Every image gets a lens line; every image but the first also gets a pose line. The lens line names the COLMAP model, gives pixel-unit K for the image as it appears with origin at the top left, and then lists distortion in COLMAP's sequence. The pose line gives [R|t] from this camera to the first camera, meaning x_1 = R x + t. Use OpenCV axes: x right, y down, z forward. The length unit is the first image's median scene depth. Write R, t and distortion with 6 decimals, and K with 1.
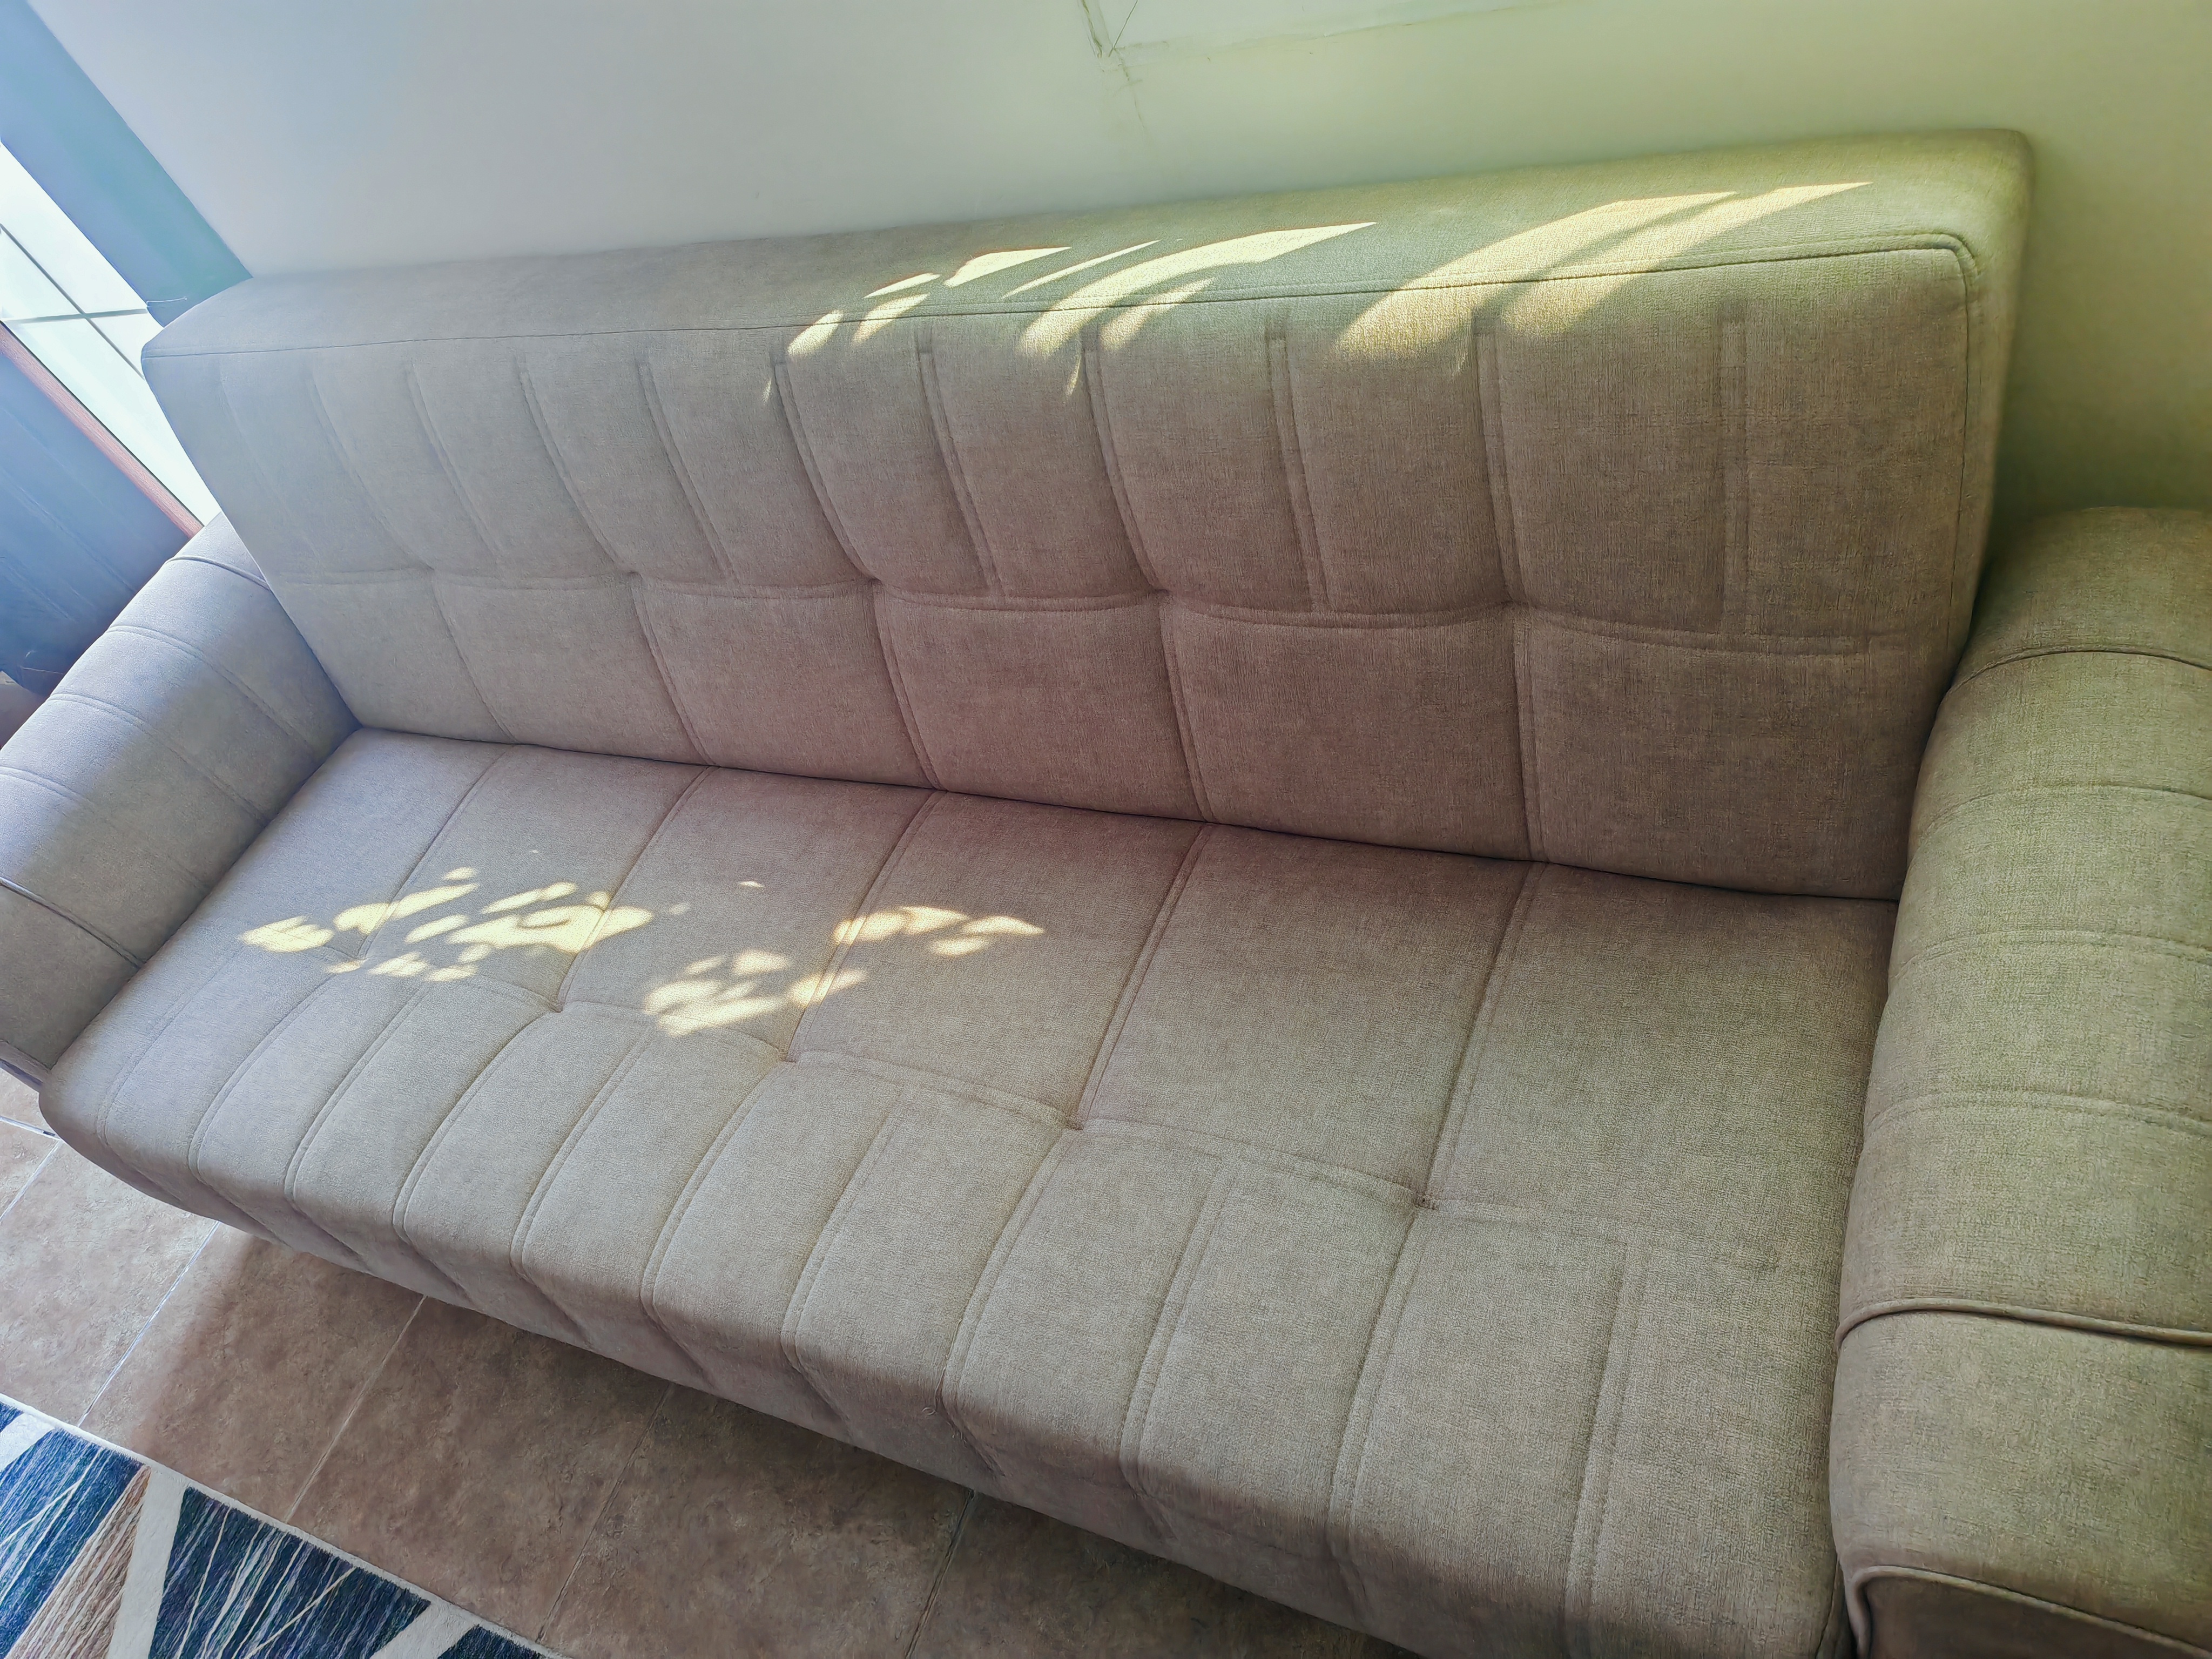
lens RADIAL K [[1589.3, 0, 1105.6], [0, 1589.3, 829.5], [0, 0, 1]] dist [0.033516, -0.040915]
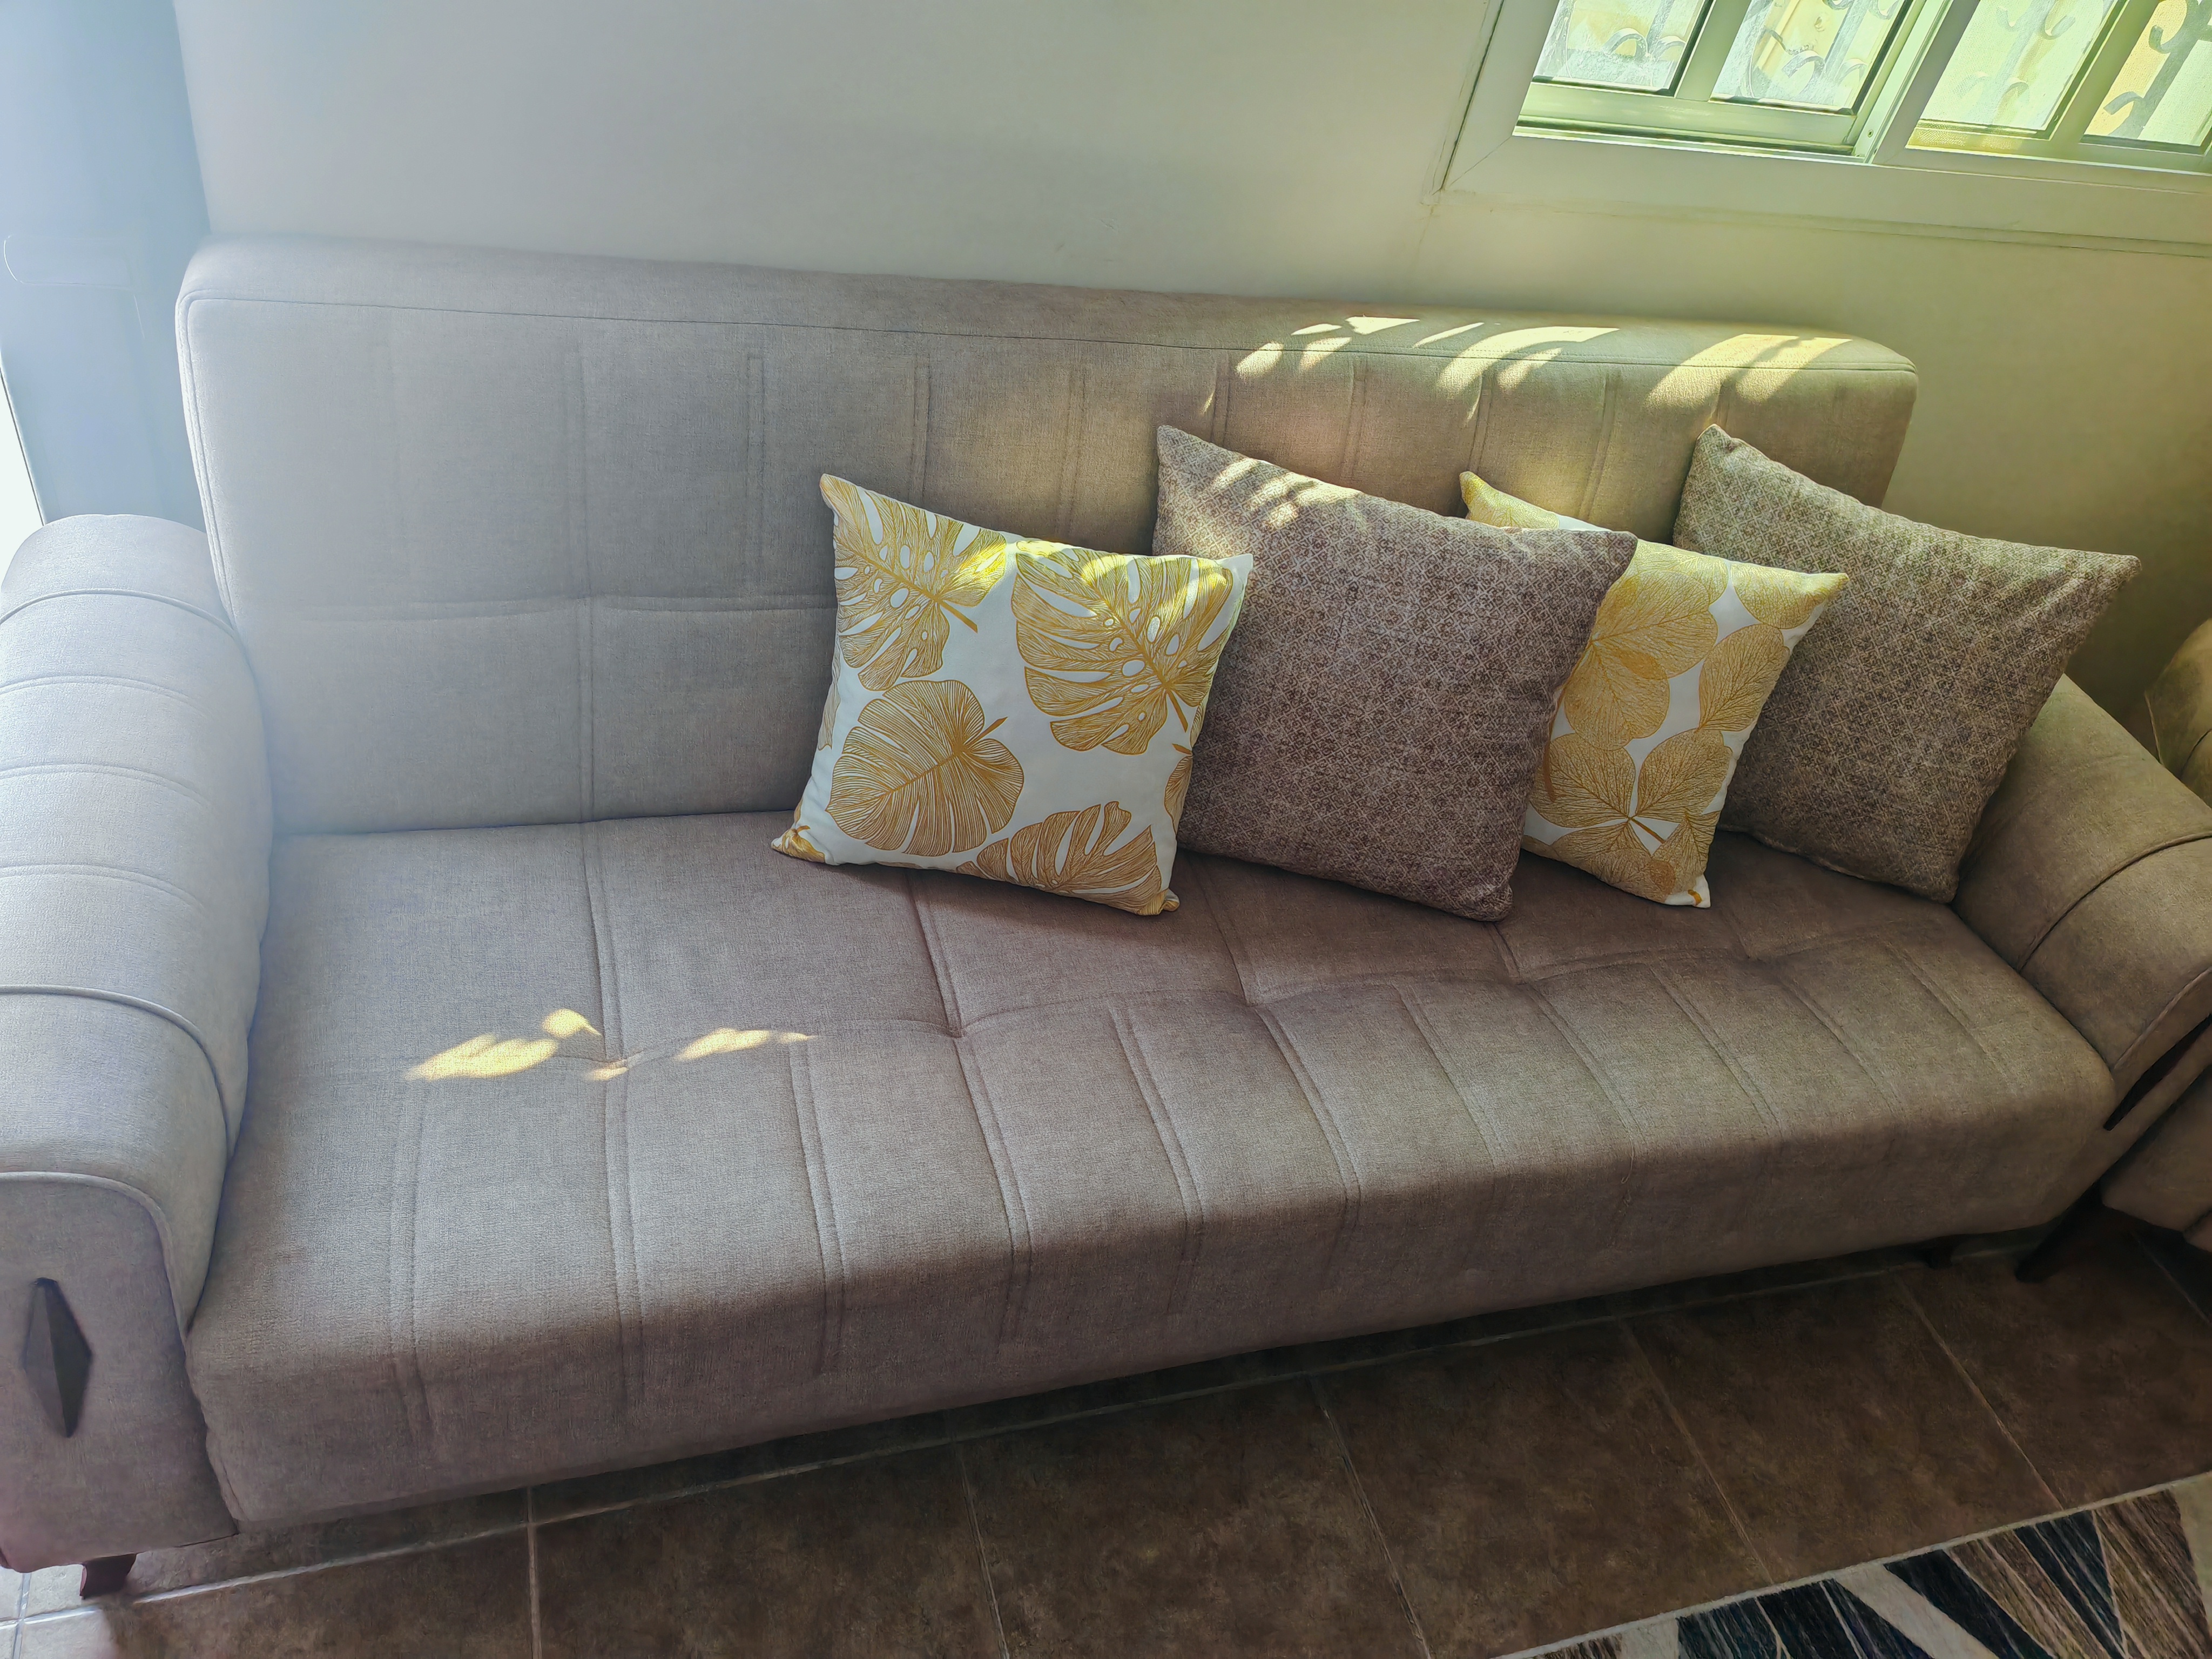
lens RADIAL K [[1589.3, 0, 1105.8], [0, 1589.3, 829.0], [0, 0, 1]] dist [0.033516, -0.040915]
pose [[0.679105, -0.063612, 0.731280, -1.165934], [0.203672, 0.973450, -0.104463, 0.135032], [-0.705219, 0.219883, 0.674030, 0.356613]]
